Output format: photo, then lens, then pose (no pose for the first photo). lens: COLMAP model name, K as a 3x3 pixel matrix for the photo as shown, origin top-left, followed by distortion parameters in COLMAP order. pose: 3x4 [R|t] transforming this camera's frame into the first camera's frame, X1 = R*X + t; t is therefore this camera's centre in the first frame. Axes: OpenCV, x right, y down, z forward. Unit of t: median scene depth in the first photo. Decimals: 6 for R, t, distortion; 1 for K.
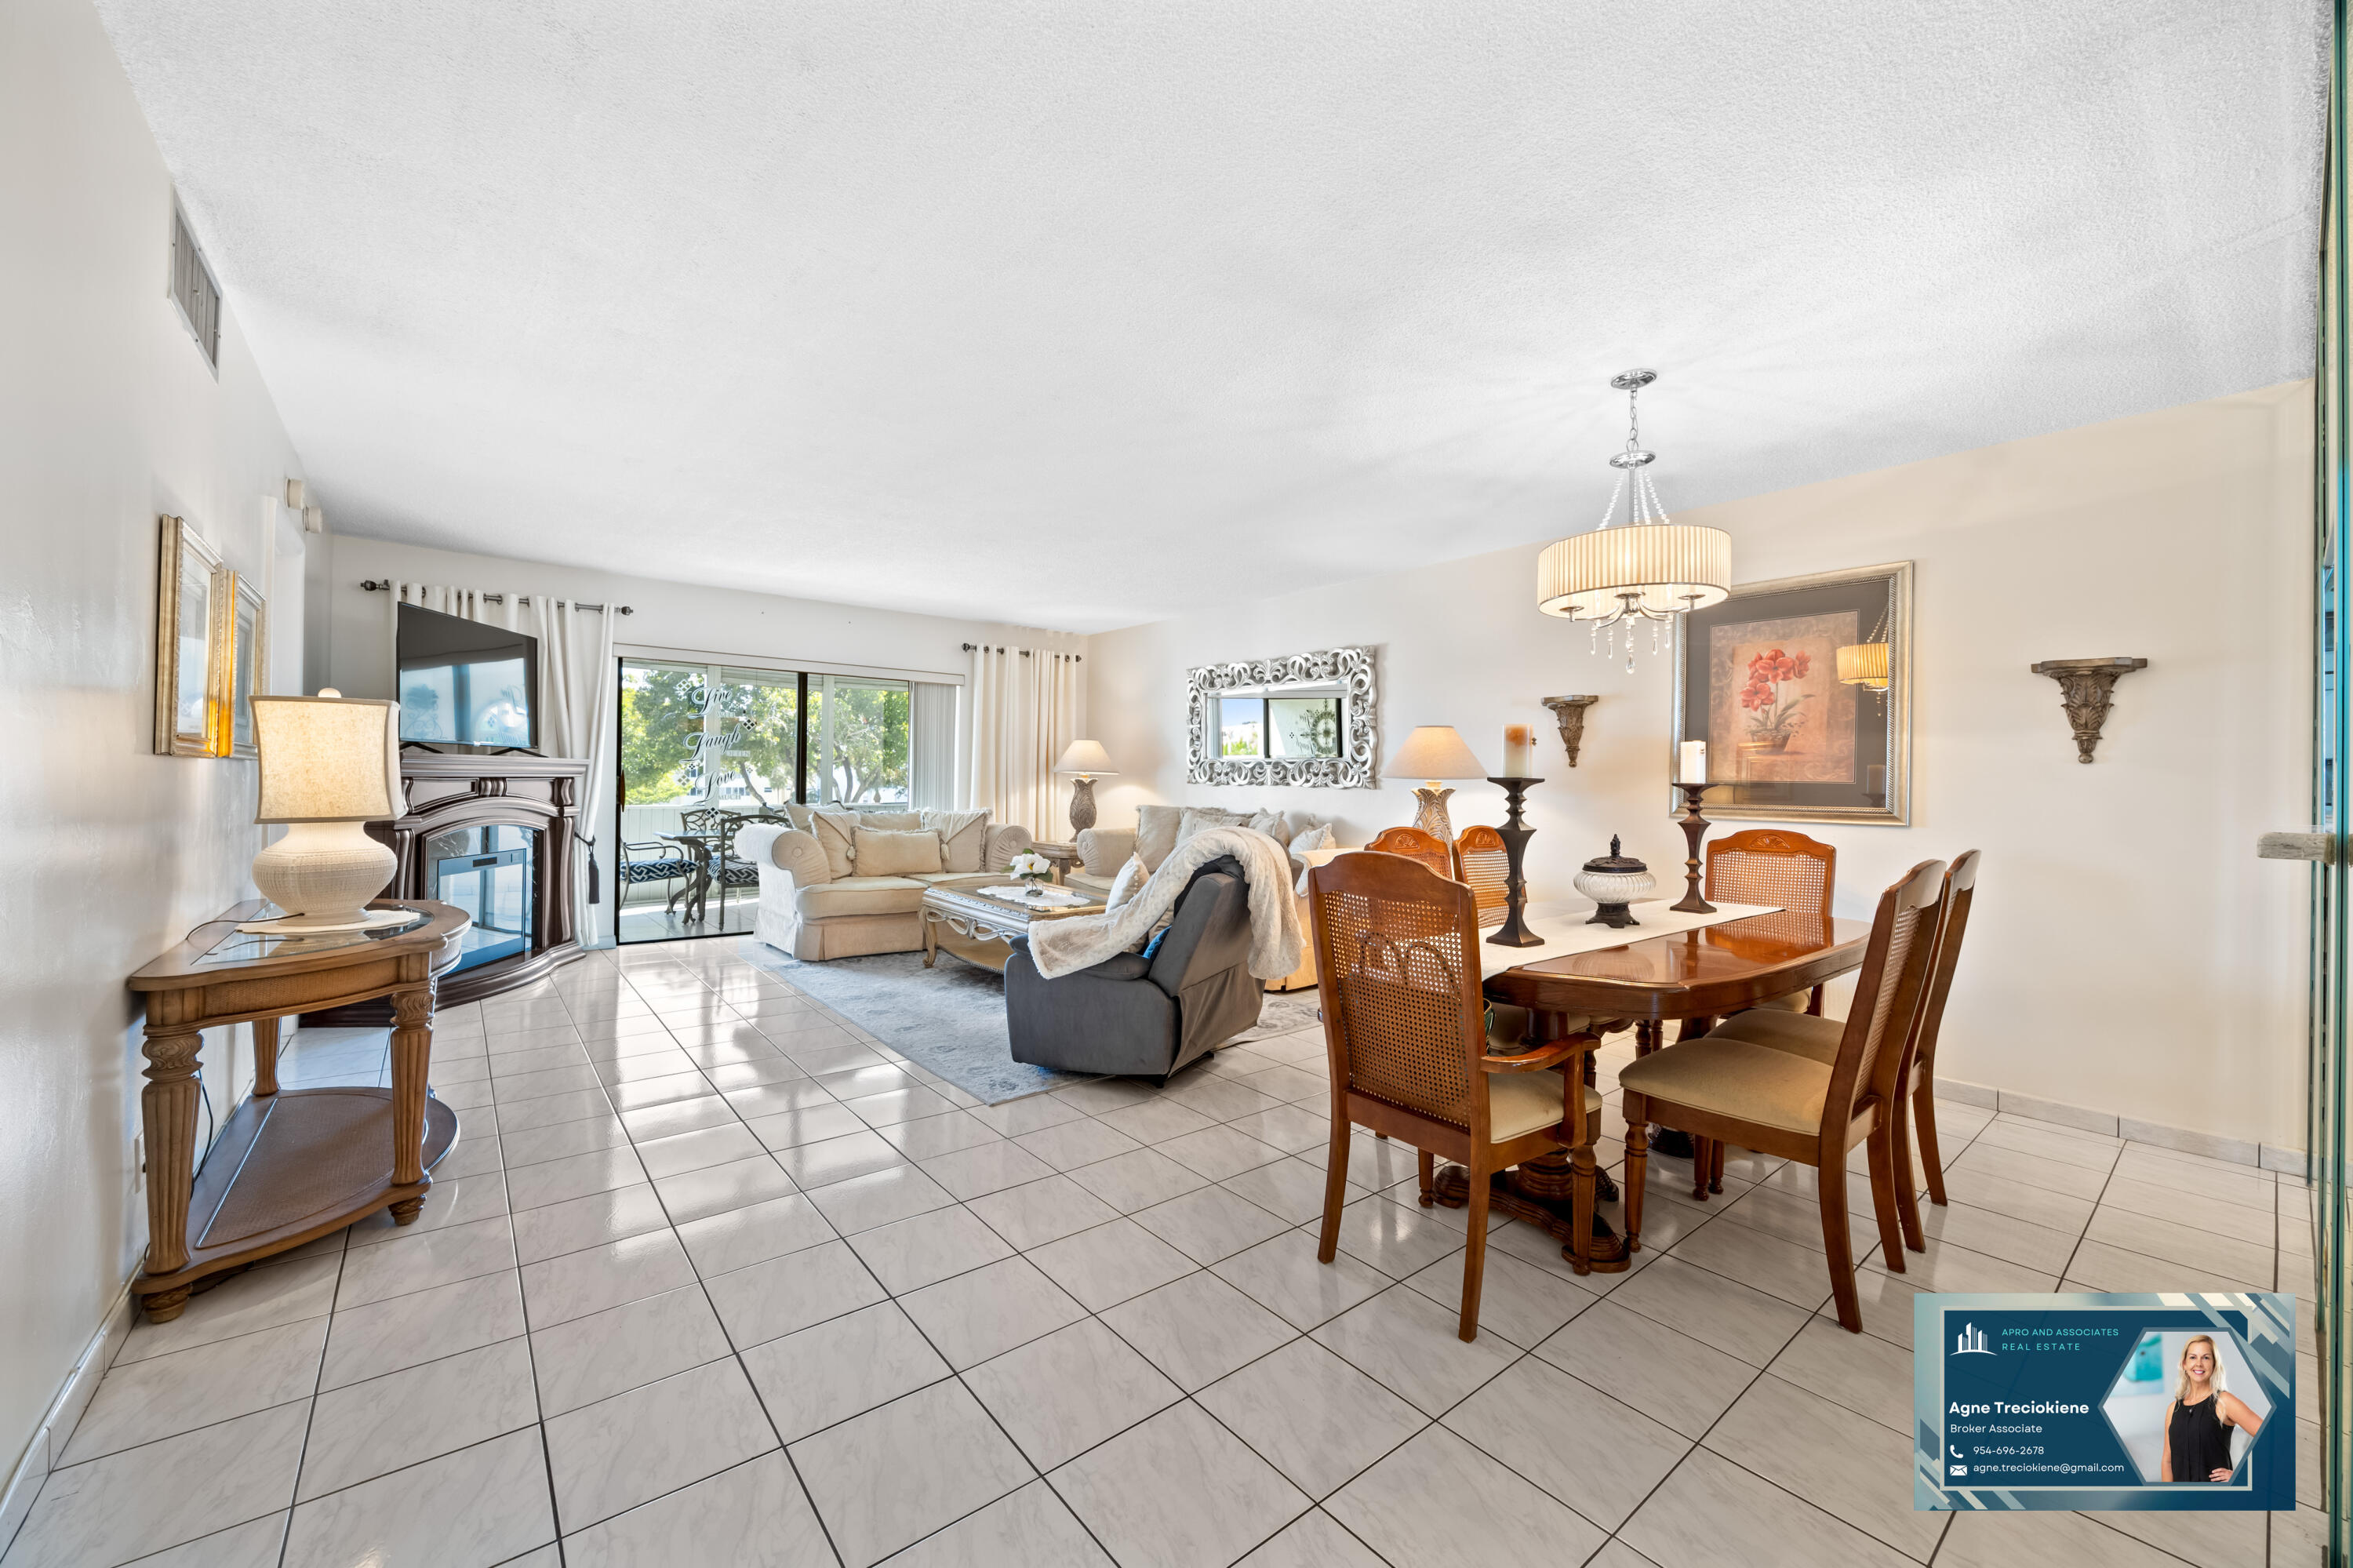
lens RADIAL K [[900.0, 0, 1184.3], [0, 900.0, 783.8], [0, 0, 1]] dist [-0.001993, -0.000129]
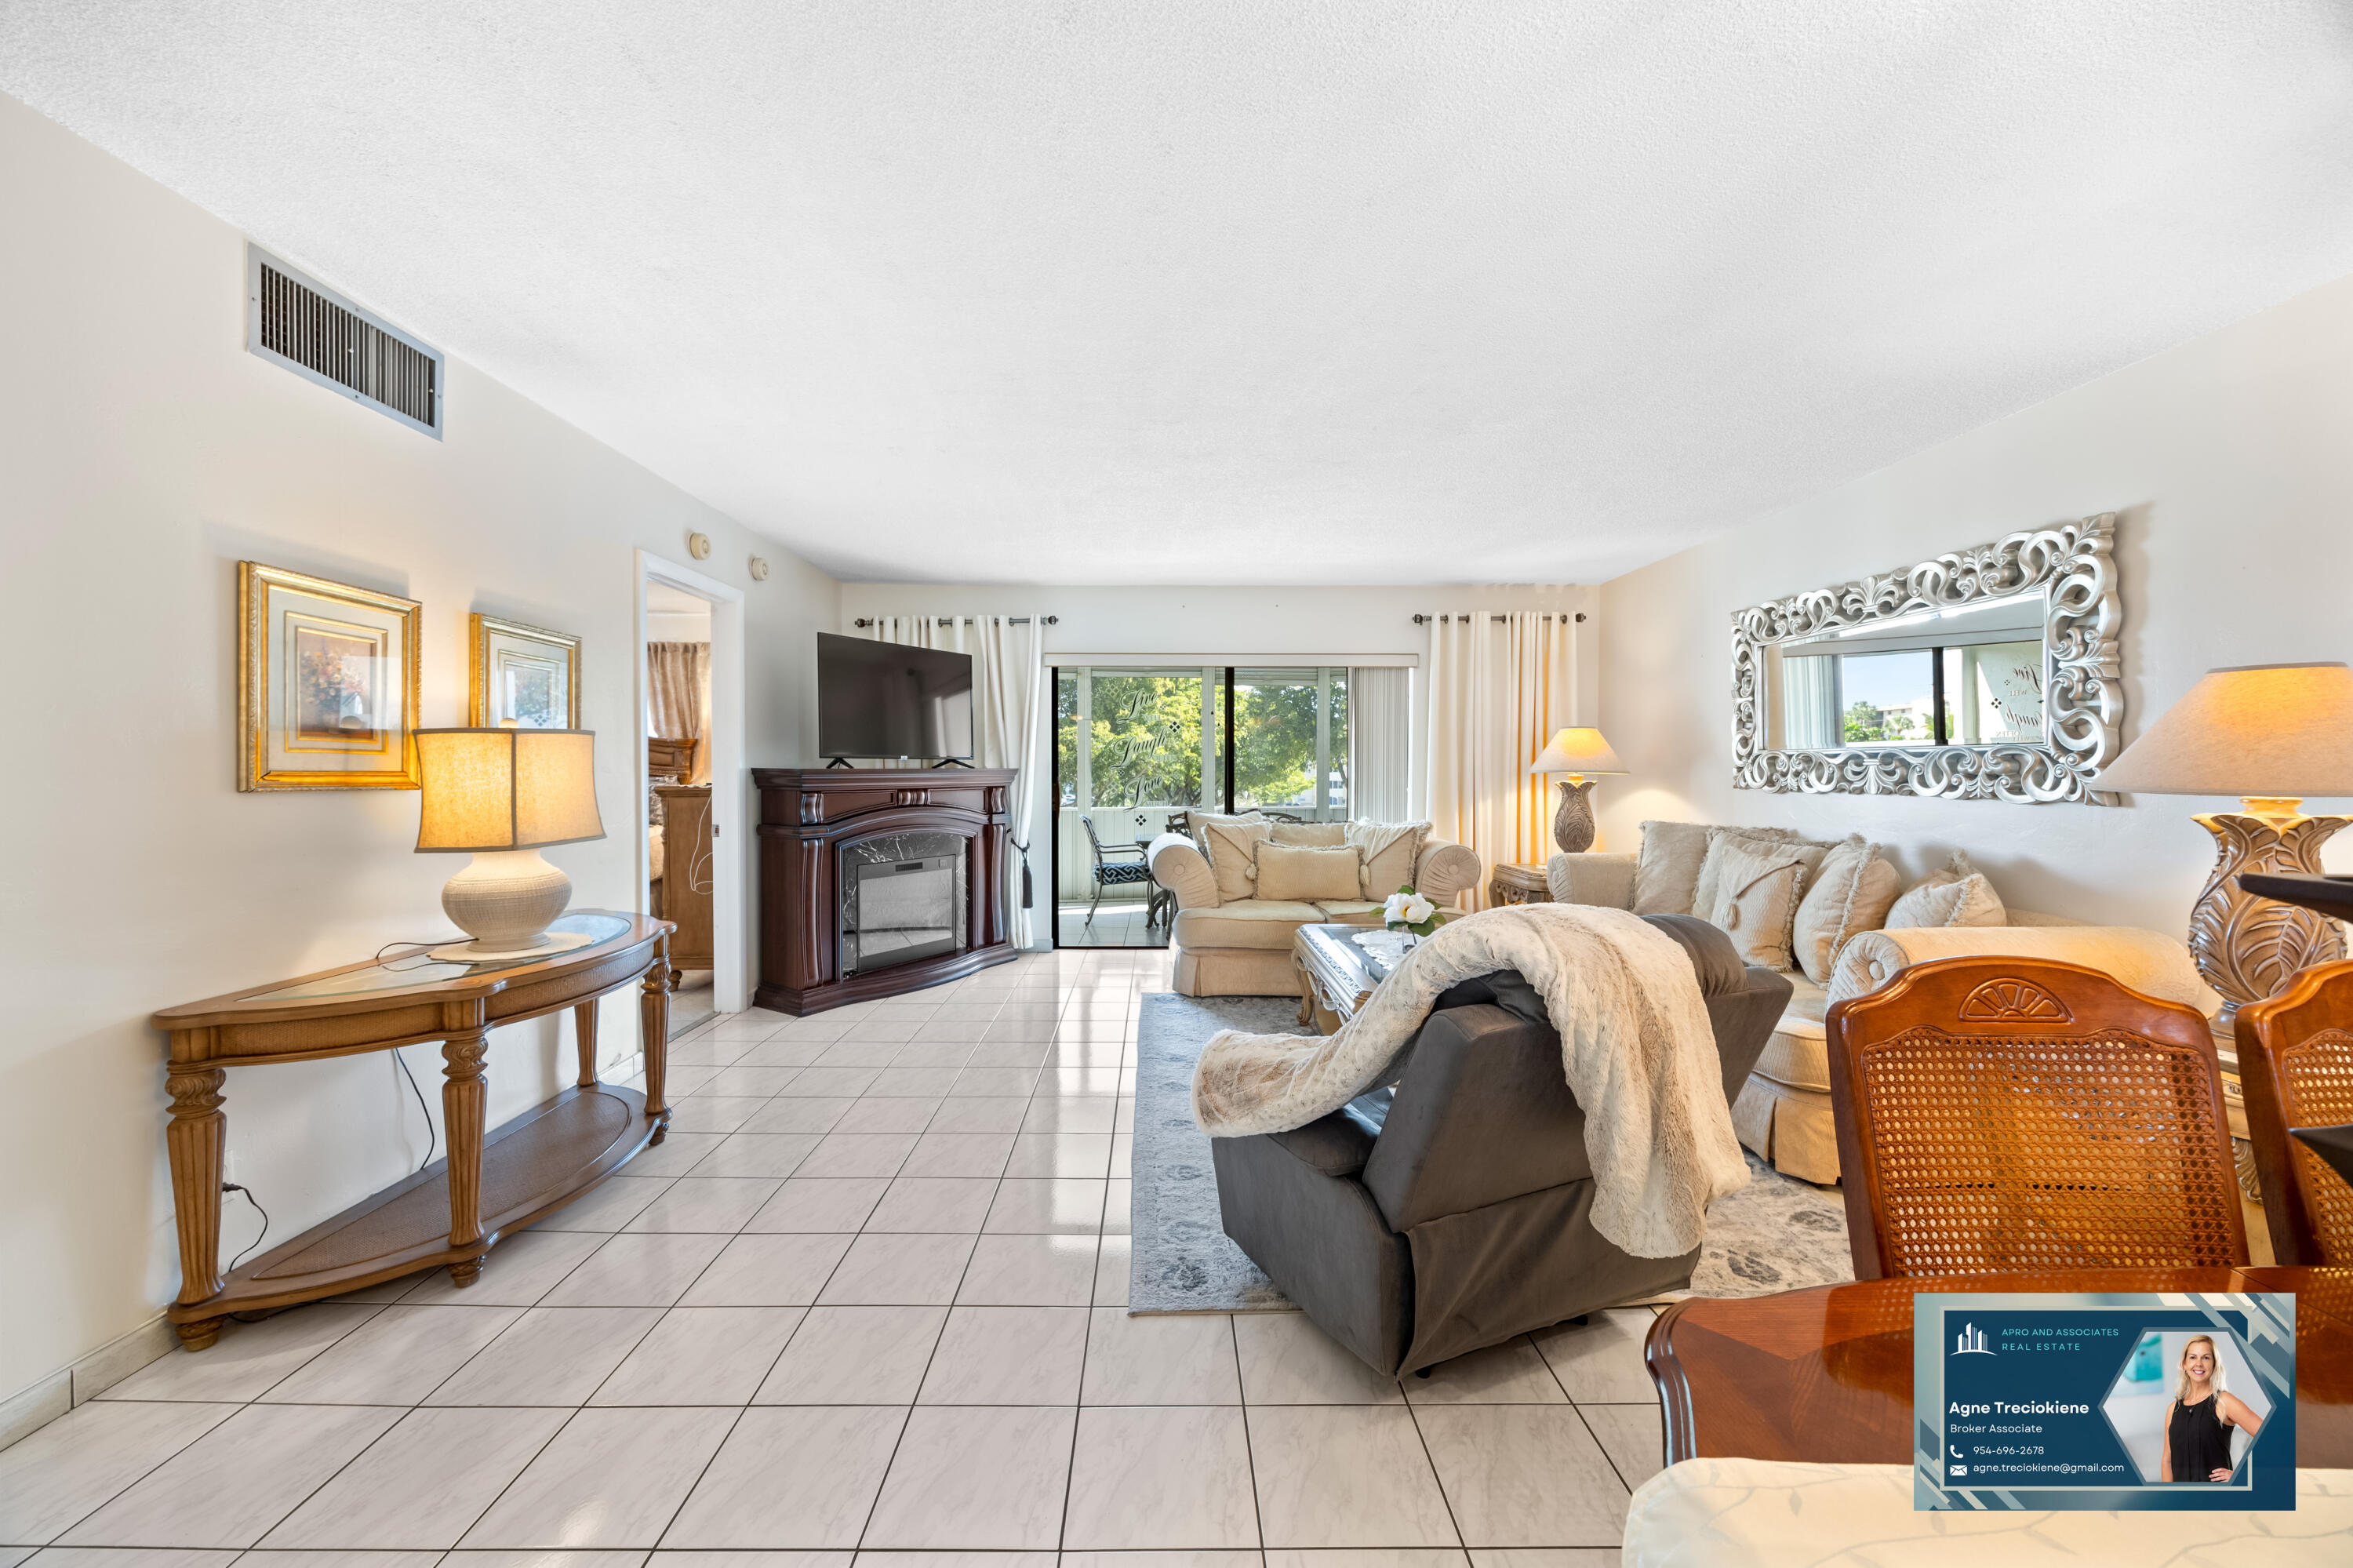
lens RADIAL K [[900.0, 0, 1167.5], [0, 900.0, 791.6], [0, 0, 1]] dist [-0.001993, -0.000129]
pose [[0.778374, 0.002235, -0.627797, 0.114331], [0.008353, 0.999868, 0.013915, -0.012989], [0.627745, -0.016075, 0.778253, 0.288675]]
